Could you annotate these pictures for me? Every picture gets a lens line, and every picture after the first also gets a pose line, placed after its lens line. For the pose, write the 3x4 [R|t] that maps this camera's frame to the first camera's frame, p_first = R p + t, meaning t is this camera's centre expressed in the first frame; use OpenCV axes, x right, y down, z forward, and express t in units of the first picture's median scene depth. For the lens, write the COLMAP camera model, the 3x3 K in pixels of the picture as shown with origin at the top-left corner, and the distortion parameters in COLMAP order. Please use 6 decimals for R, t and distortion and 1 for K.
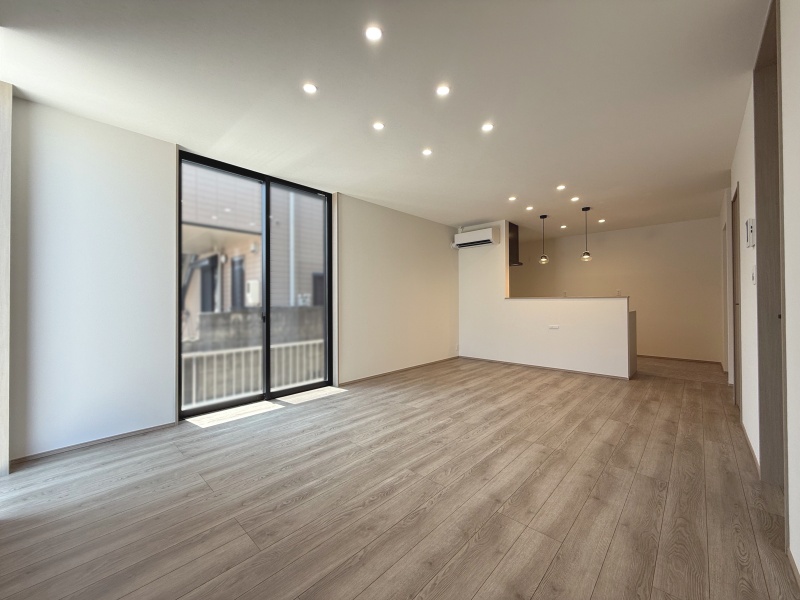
lens RADIAL K [[318.1, 0, 398.1], [0, 318.1, 299.1], [0, 0, 1]] dist [0.000192, 0.000133]
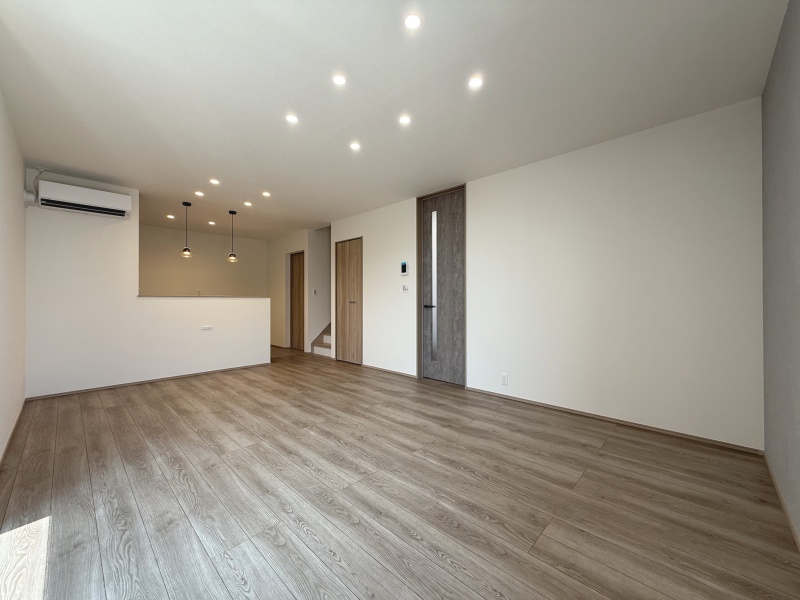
lens RADIAL K [[318.1, 0, 398.1], [0, 318.1, 299.1], [0, 0, 1]] dist [0.000192, 0.000133]
pose [[0.006139, 0.008150, 0.999948, -0.838549], [-0.007694, 0.999938, -0.008102, 0.013453], [-0.999952, -0.007644, 0.006202, 0.824436]]
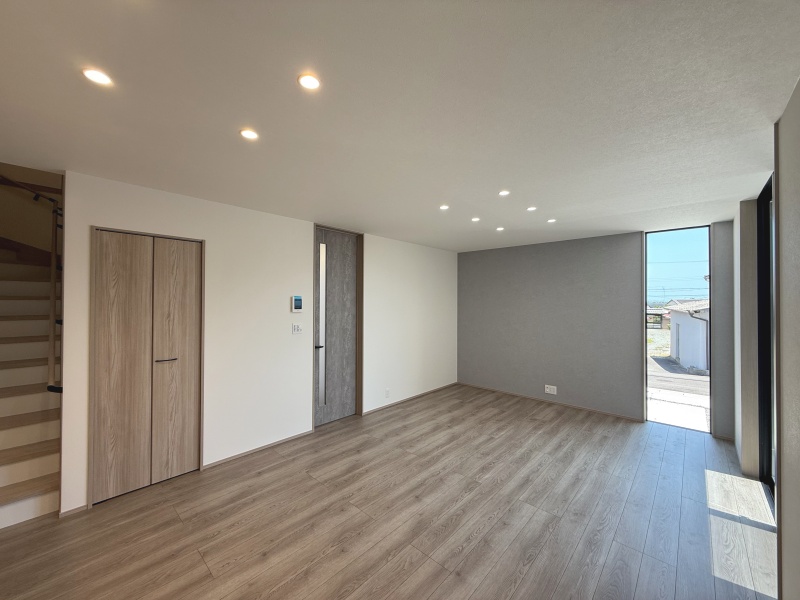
lens RADIAL K [[318.1, 0, 398.1], [0, 318.1, 299.1], [0, 0, 1]] dist [0.000192, 0.000133]
pose [[-0.999977, 0.000757, -0.006705, 0.459556], [0.000865, 0.999869, -0.016165, -0.165281], [0.006692, -0.016170, -0.999847, 2.186938]]
